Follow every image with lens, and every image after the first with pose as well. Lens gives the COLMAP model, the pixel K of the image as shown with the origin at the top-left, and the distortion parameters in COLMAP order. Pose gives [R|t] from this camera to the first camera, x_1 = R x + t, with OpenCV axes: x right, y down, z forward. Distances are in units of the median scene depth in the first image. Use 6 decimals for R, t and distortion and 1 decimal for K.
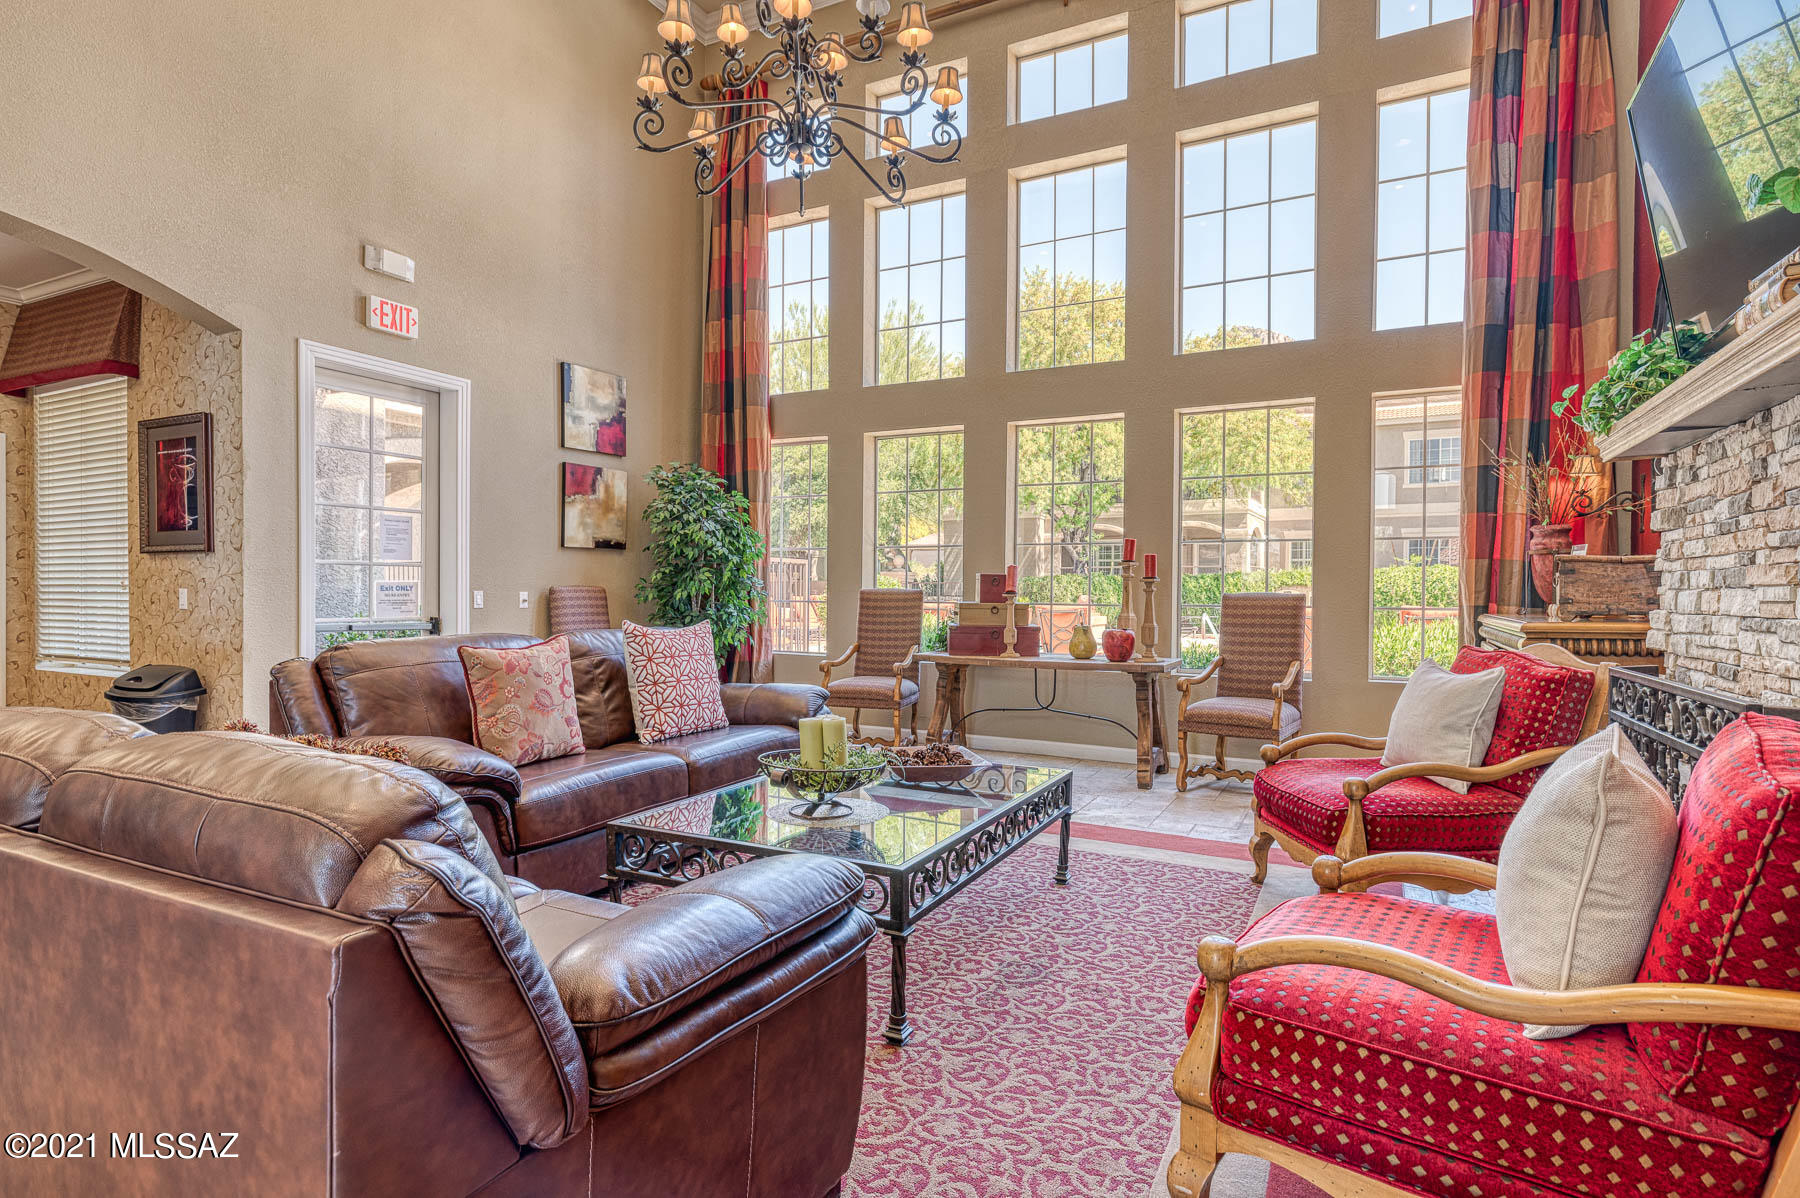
lens RADIAL K [[924.3, 0, 906.0], [0, 924.3, 606.8], [0, 0, 1]] dist [0.005554, 0.000824]
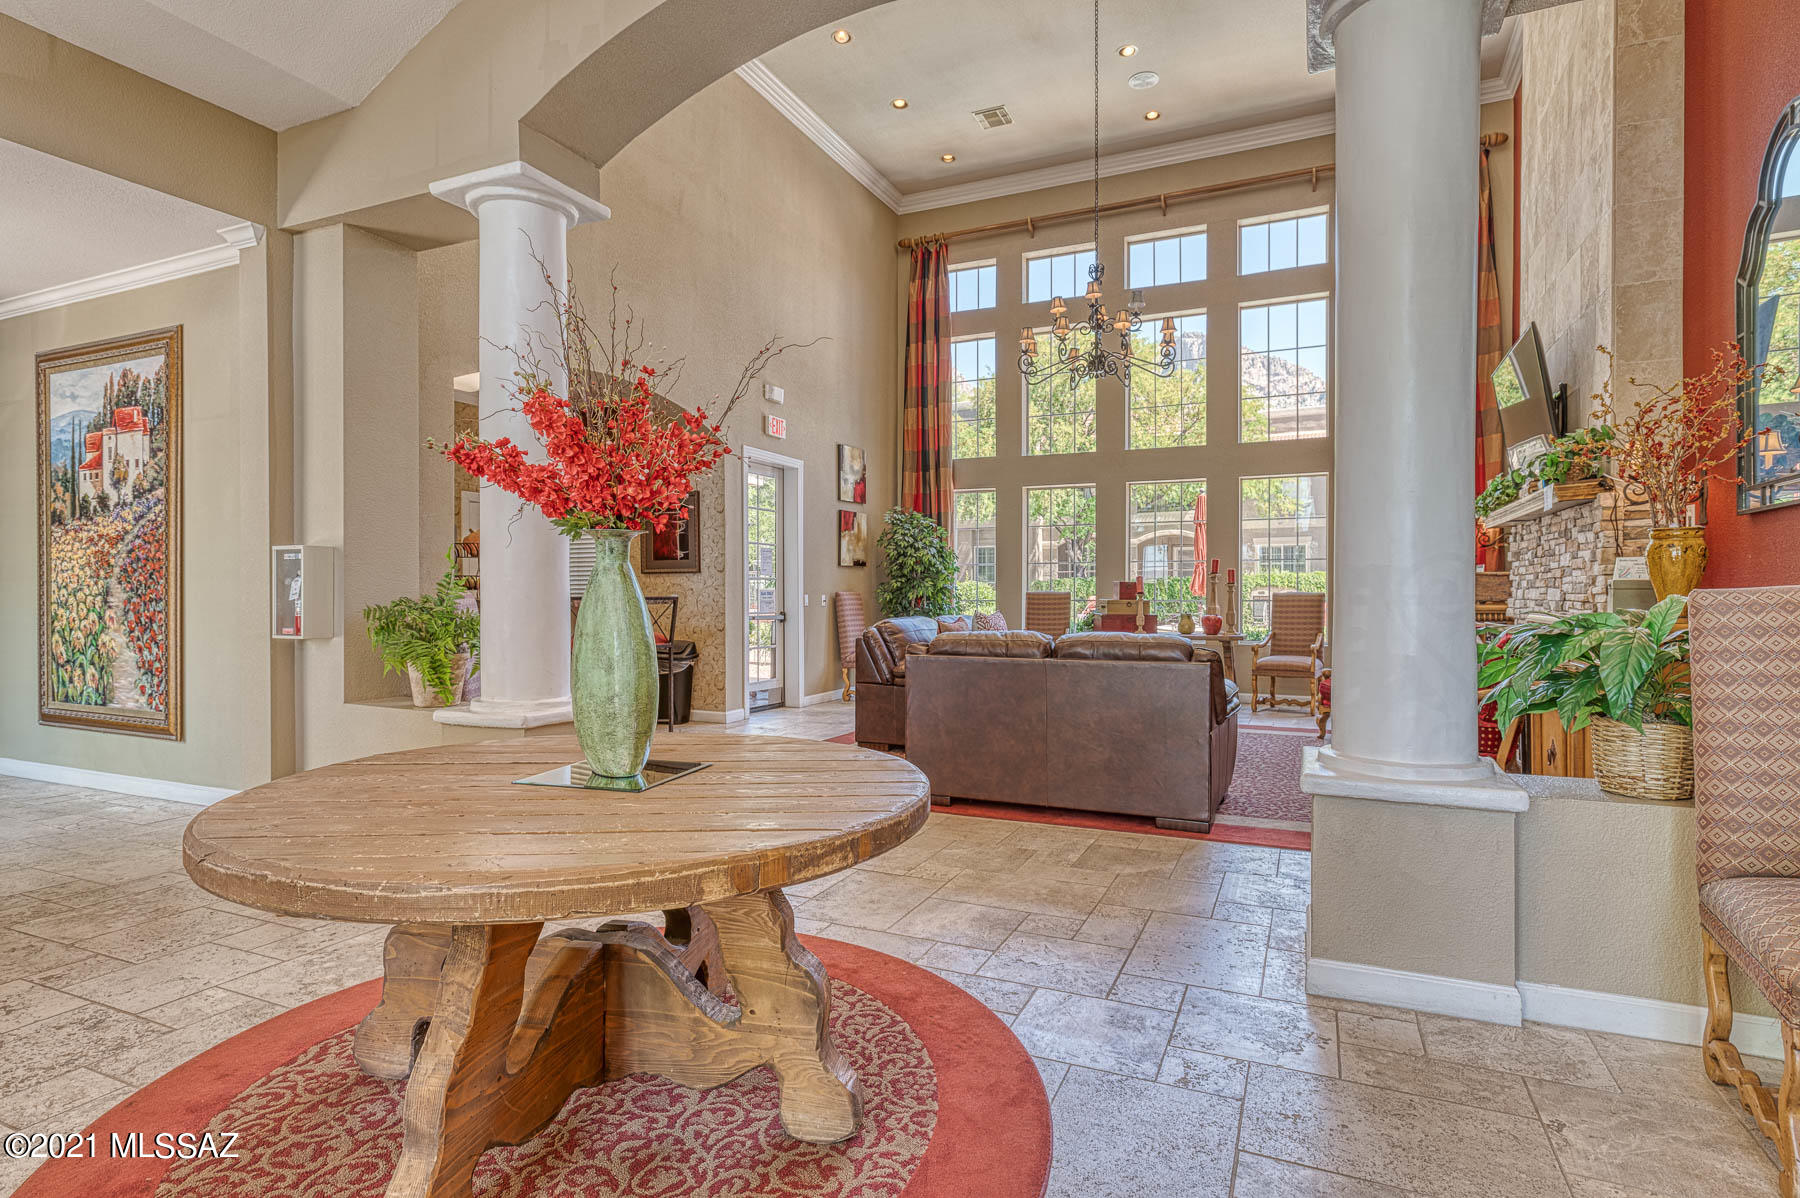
lens RADIAL K [[924.3, 0, 905.0], [0, 924.3, 607.7], [0, 0, 1]] dist [0.005554, 0.000824]
pose [[0.998881, -0.008288, 0.046569, -0.354940], [0.008407, 0.999962, -0.002357, 0.009520], [-0.046547, 0.002746, 0.998912, -0.553807]]
